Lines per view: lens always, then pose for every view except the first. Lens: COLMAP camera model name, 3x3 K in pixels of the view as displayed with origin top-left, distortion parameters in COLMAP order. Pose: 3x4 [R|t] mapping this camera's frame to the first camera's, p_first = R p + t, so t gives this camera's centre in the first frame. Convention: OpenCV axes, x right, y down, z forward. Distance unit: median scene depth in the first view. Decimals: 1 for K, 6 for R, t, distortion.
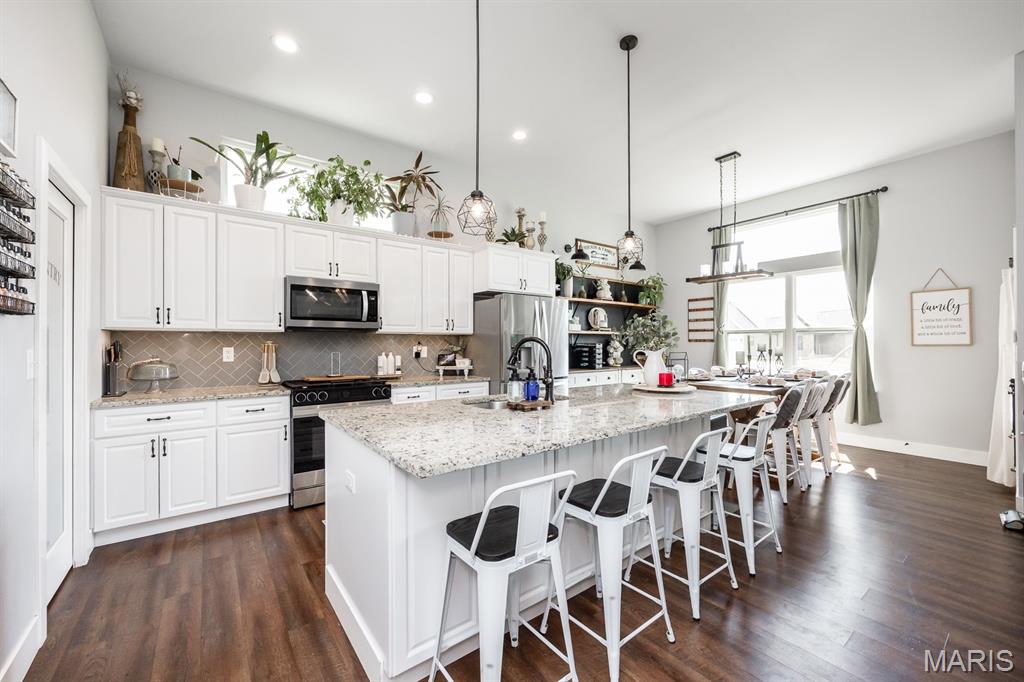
lens RADIAL K [[403.0, 0, 508.7], [0, 403.0, 341.6], [0, 0, 1]] dist [-0.005748, -0.000100]
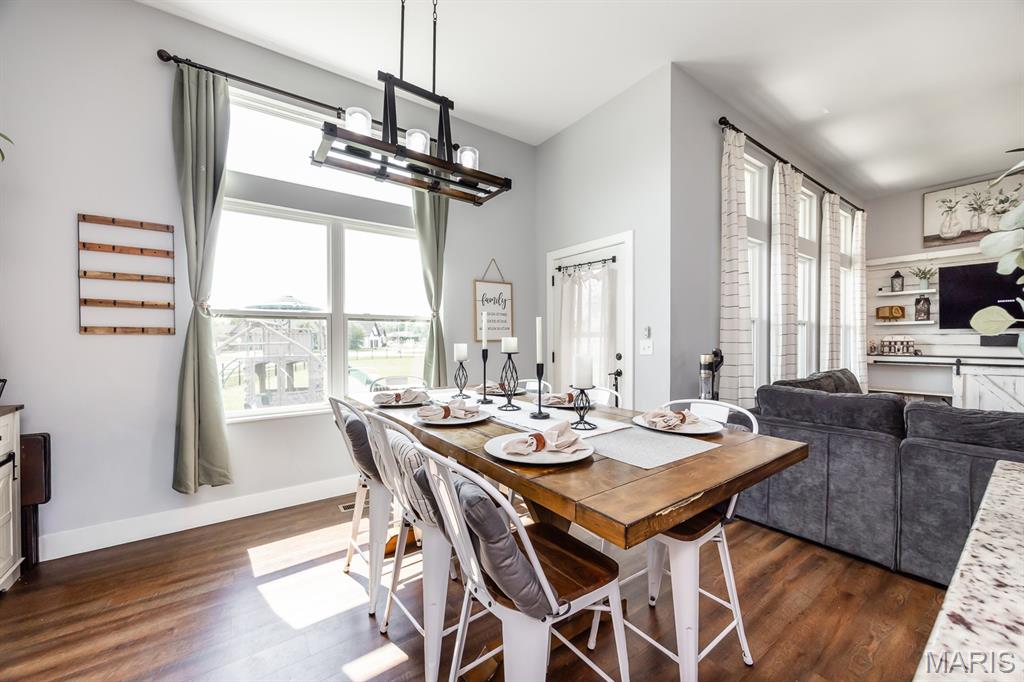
lens RADIAL K [[403.0, 0, 509.6], [0, 403.0, 345.3], [0, 0, 1]] dist [-0.005748, -0.000100]
pose [[0.012852, -0.008935, 0.999877, 0.120239], [-0.005085, 0.999947, 0.009001, 0.007722], [-0.999904, -0.005200, 0.012806, 0.775946]]
